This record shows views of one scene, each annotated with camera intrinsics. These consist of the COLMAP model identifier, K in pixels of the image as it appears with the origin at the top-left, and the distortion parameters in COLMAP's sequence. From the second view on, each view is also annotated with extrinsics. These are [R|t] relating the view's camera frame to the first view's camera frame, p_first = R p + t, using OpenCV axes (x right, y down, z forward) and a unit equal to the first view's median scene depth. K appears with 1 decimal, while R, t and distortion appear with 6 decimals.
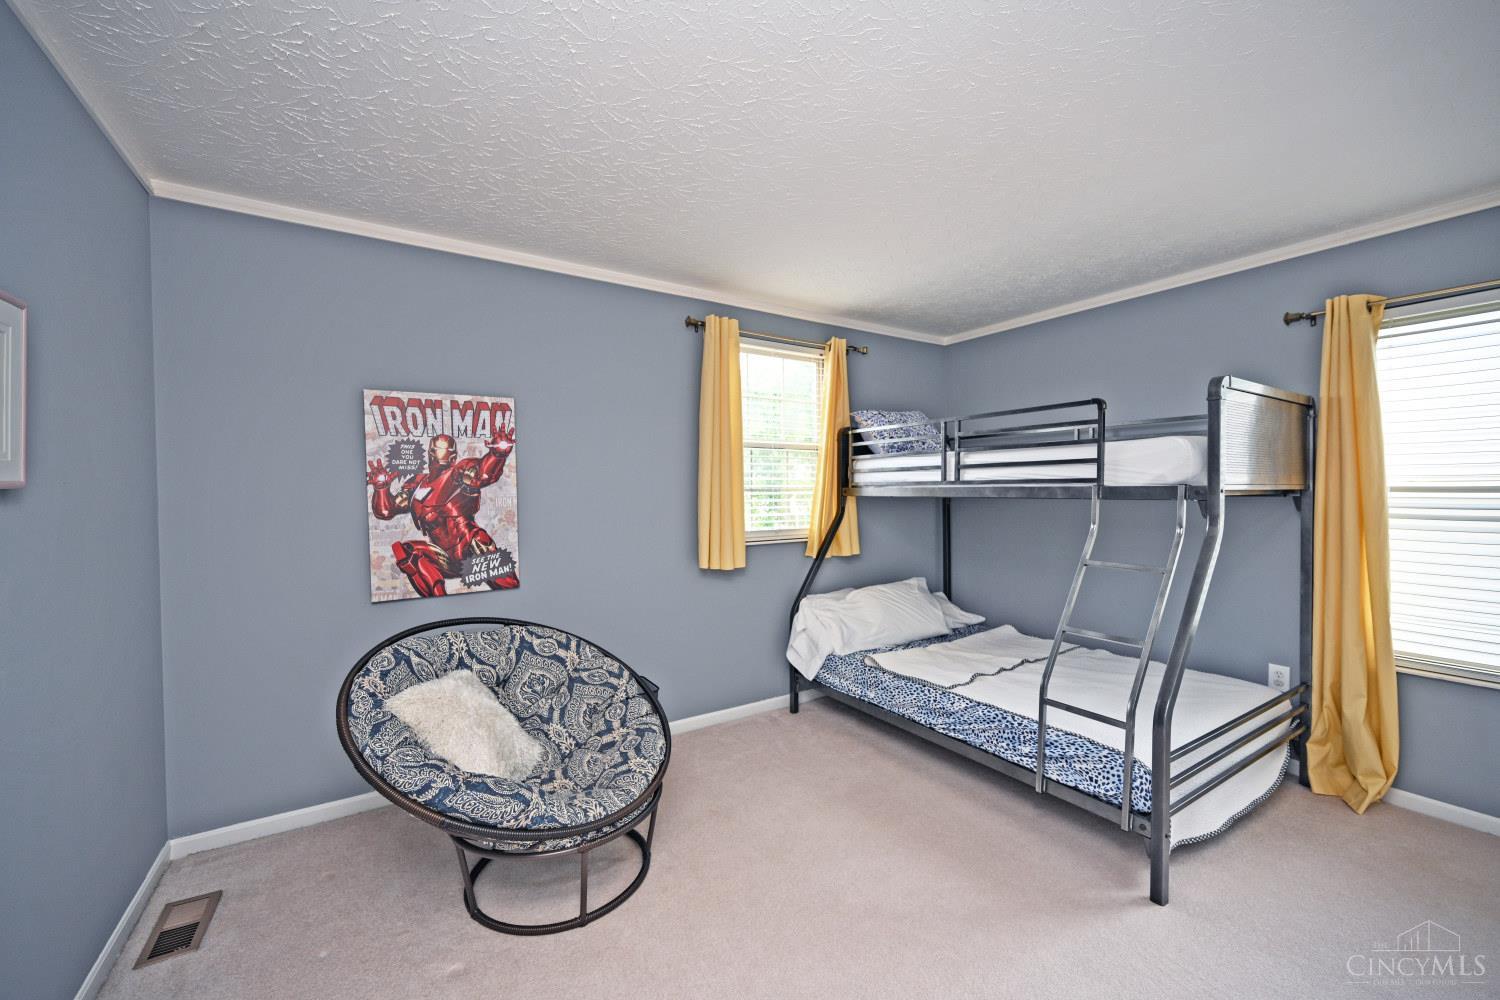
lens RADIAL K [[589.6, 0, 748.5], [0, 589.6, 504.9], [0, 0, 1]] dist [-0.000445, 0.000417]
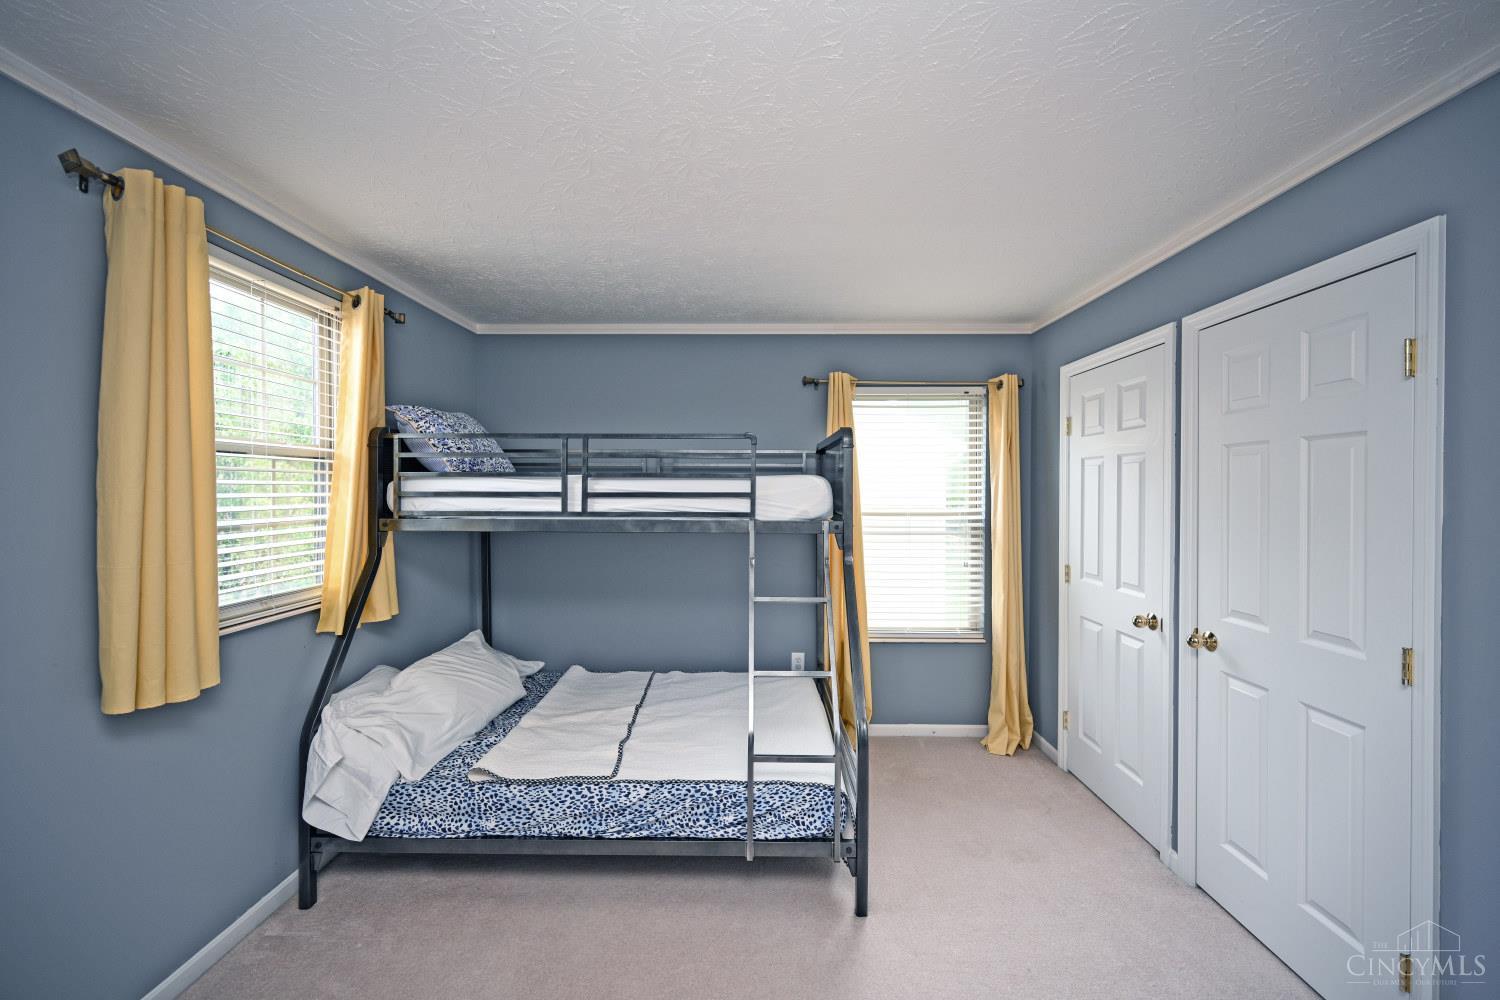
lens RADIAL K [[591.9, 0, 748.3], [0, 591.9, 495.5], [0, 0, 1]] dist [0.001622, 0.000429]
pose [[0.553685, -0.002351, 0.832723, -0.195448], [0.015649, 0.999849, -0.007582, -0.051869], [-0.832579, 0.017229, 0.553638, 0.344582]]
